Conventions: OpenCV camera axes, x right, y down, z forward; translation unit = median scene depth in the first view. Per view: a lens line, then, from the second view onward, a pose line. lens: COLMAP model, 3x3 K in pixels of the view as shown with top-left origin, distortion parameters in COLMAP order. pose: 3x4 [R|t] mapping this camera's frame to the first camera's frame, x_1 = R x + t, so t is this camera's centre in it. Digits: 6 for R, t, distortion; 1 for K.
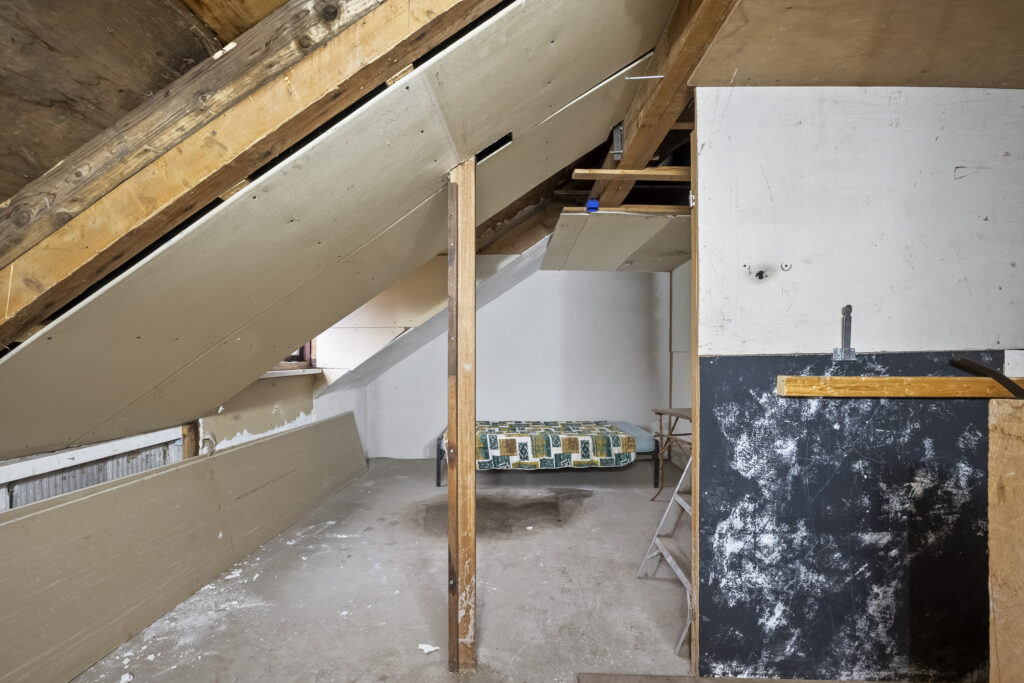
lens RADIAL K [[413.7, 0, 510.0], [0, 413.7, 341.4], [0, 0, 1]] dist [-0.012953, 0.000247]
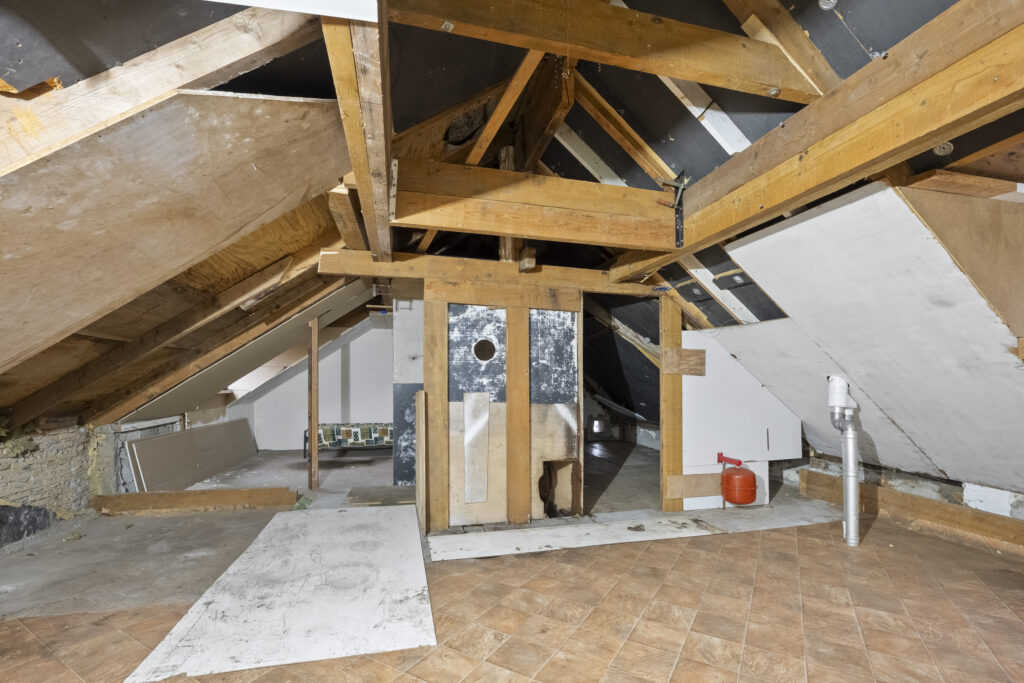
lens RADIAL K [[453.2, 0, 507.1], [0, 453.2, 371.5], [0, 0, 1]] dist [-0.010214, 0.000656]
pose [[0.969592, 0.006114, 0.244651, 0.217102], [-0.009542, 0.999872, 0.012829, -0.053295], [-0.244541, -0.014774, 0.969526, -1.232770]]
